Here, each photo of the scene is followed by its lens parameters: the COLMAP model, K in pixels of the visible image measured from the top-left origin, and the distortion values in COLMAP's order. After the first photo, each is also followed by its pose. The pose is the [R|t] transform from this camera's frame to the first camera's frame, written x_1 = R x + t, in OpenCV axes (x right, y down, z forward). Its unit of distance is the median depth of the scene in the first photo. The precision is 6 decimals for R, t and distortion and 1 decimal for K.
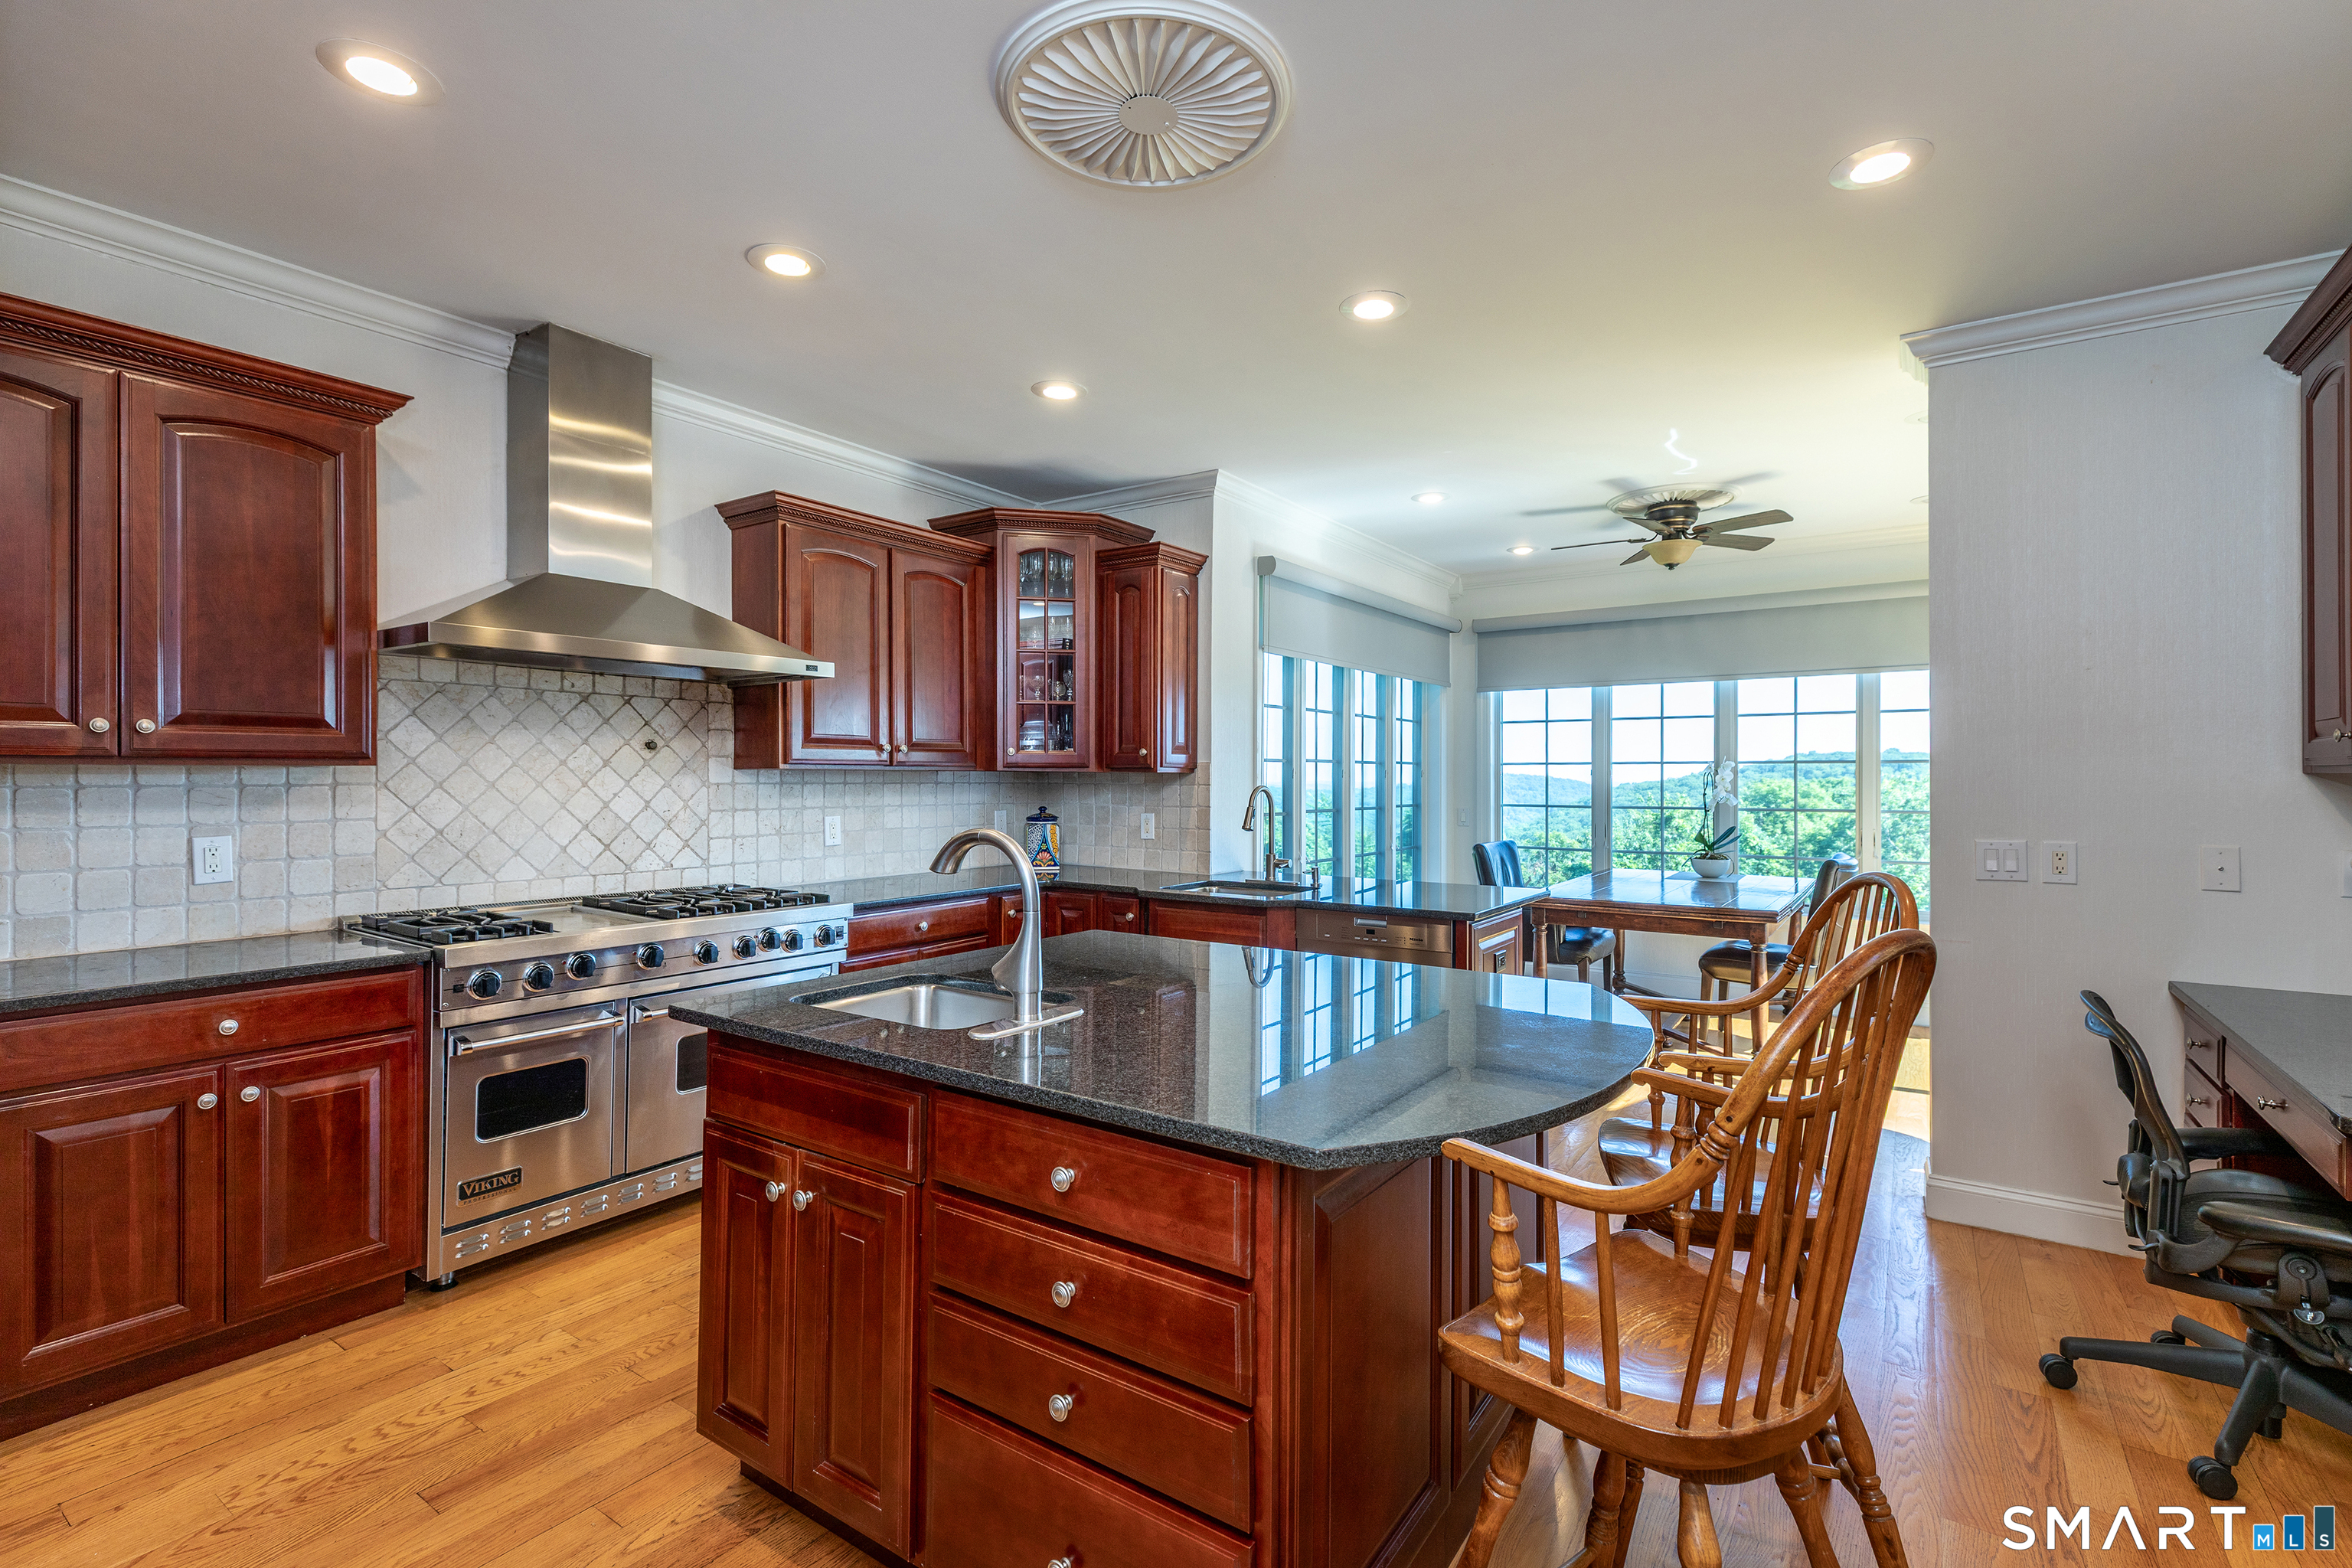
lens RADIAL K [[1060.3, 0, 1181.0], [0, 1060.3, 780.5], [0, 0, 1]] dist [0.001027, 0.000075]
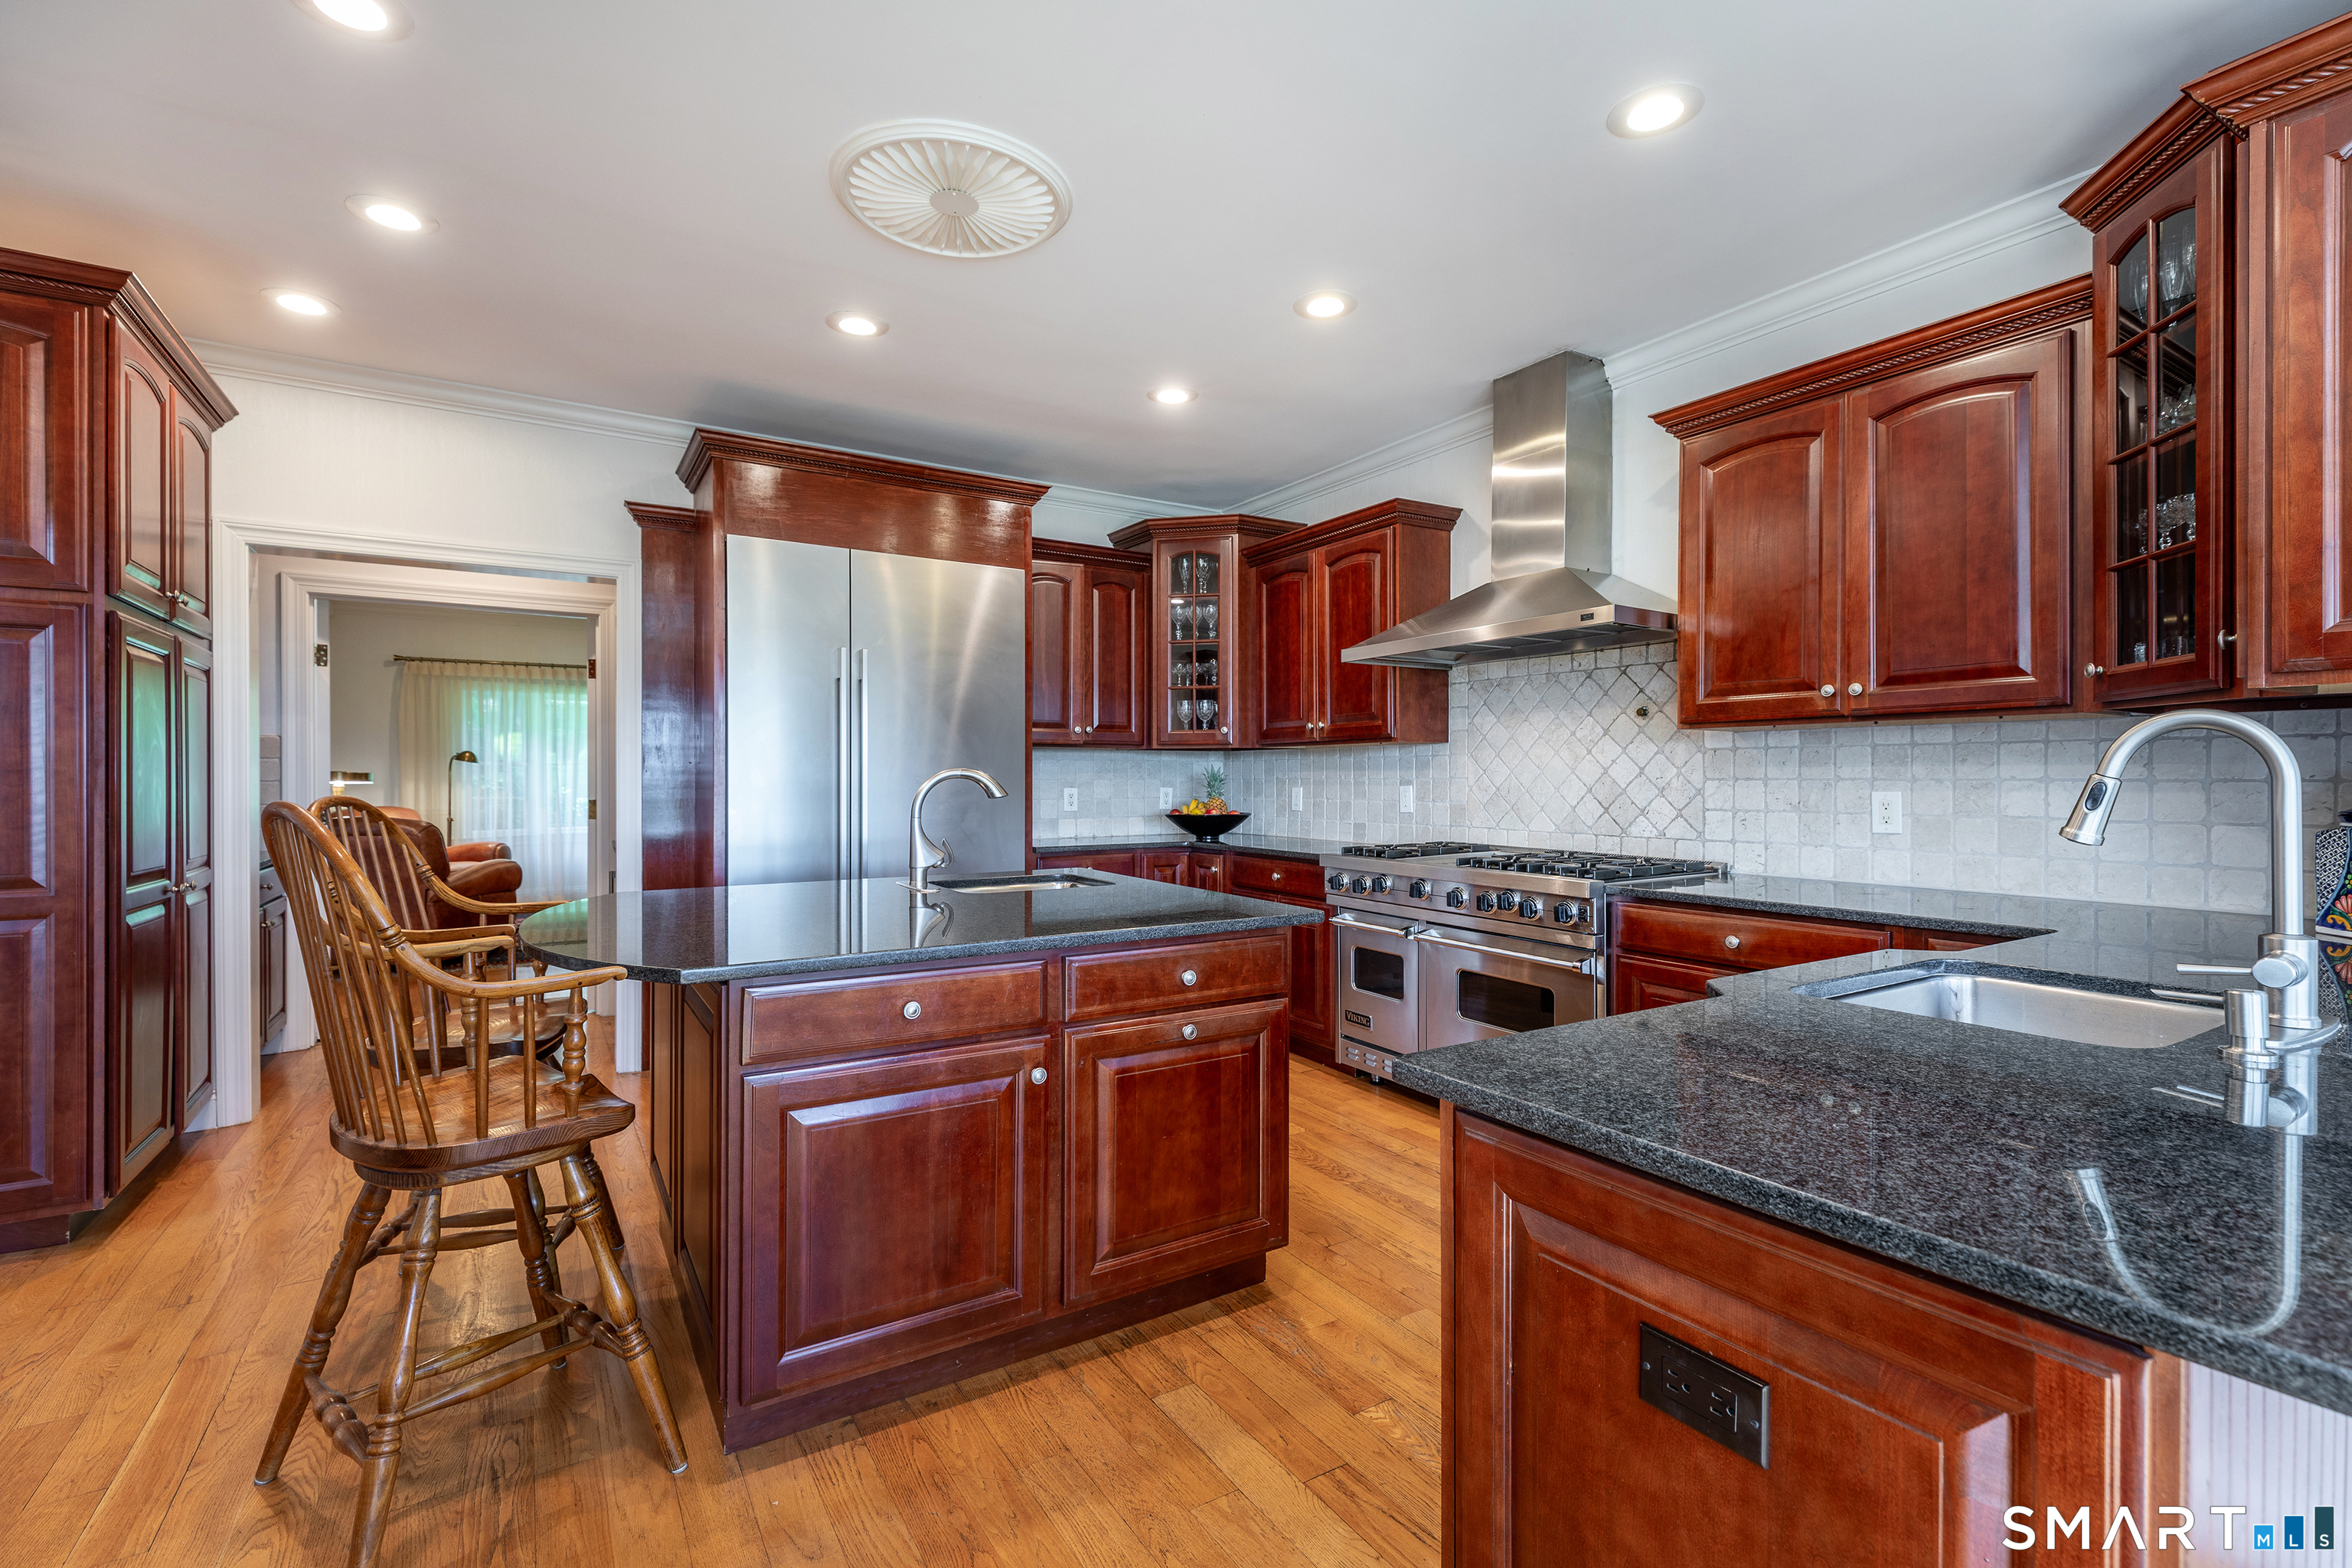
lens RADIAL K [[1060.3, 0, 1181.9], [0, 1060.3, 780.1], [0, 0, 1]] dist [0.001027, 0.000075]
pose [[-0.407391, 0.000732, -0.913254, 0.614749], [-0.003283, 0.999992, 0.002266, 0.031295], [0.913248, 0.003921, -0.407385, 1.044752]]
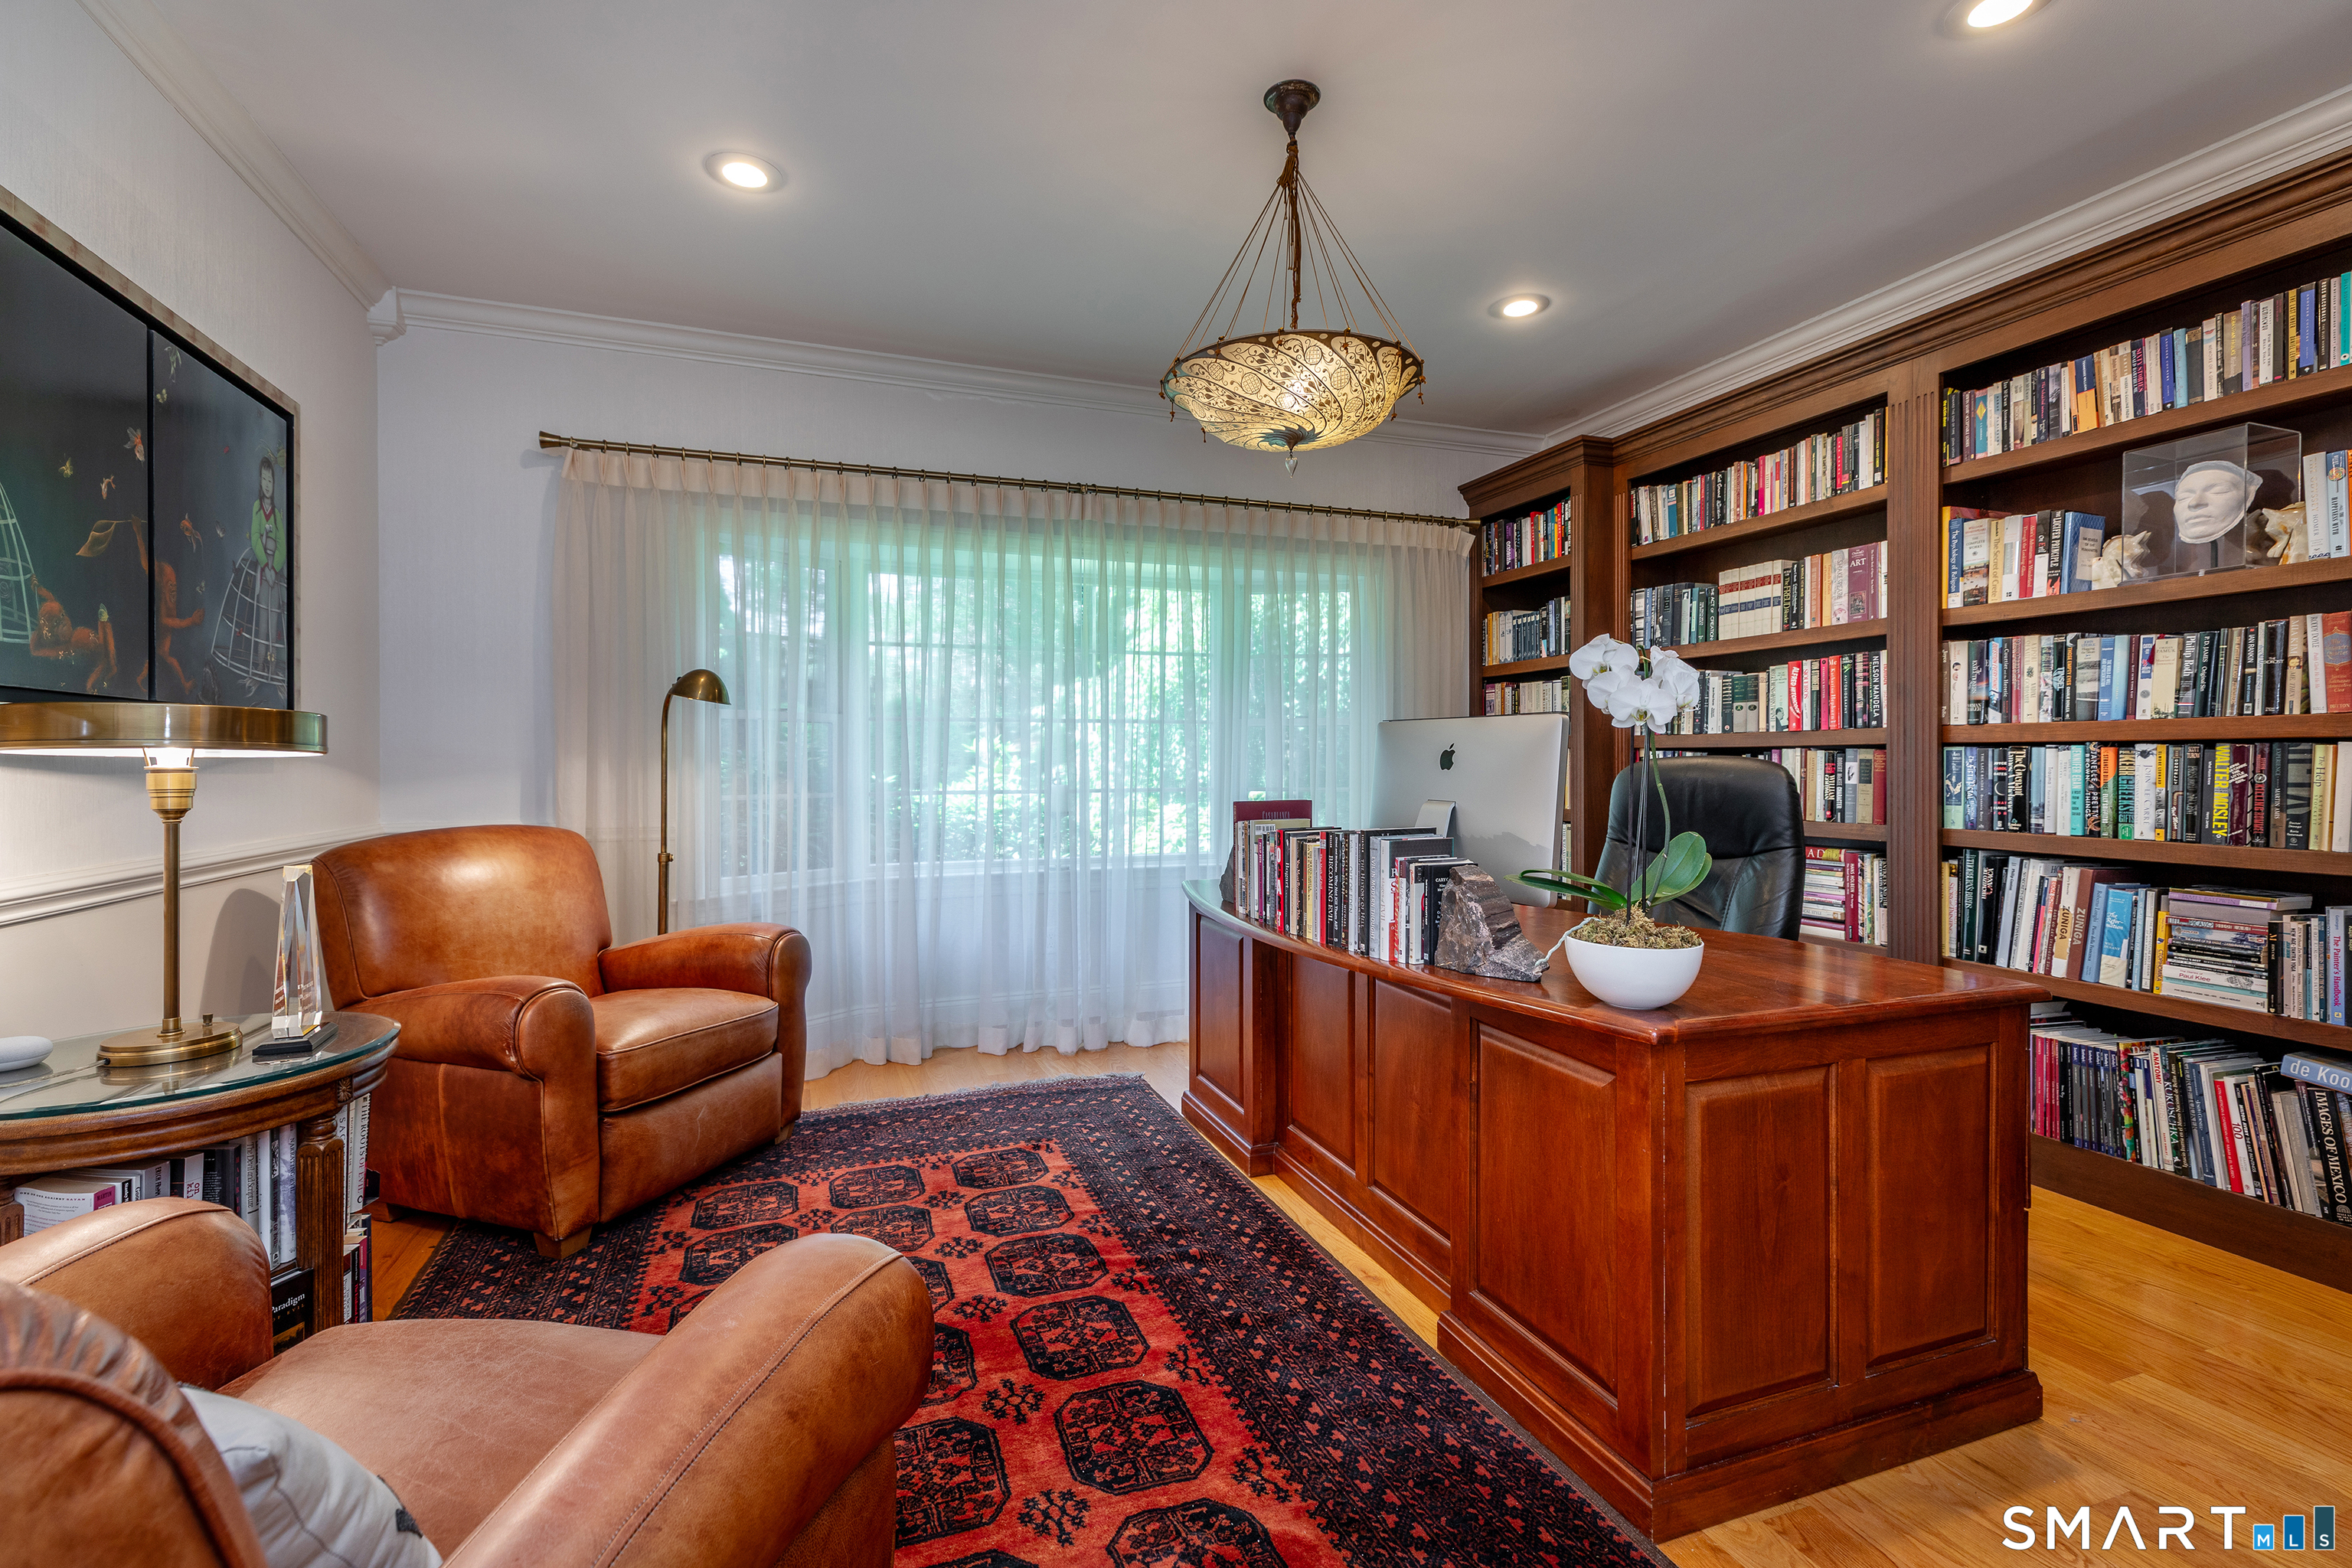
lens RADIAL K [[1060.3, 0, 1180.3], [0, 1060.3, 776.9], [0, 0, 1]] dist [0.001027, 0.000075]
pose [[-0.586748, 0.002746, -0.809765, 0.359402], [-0.002789, 0.999981, 0.005412, 0.038407], [0.809765, 0.005434, -0.586730, 0.652751]]
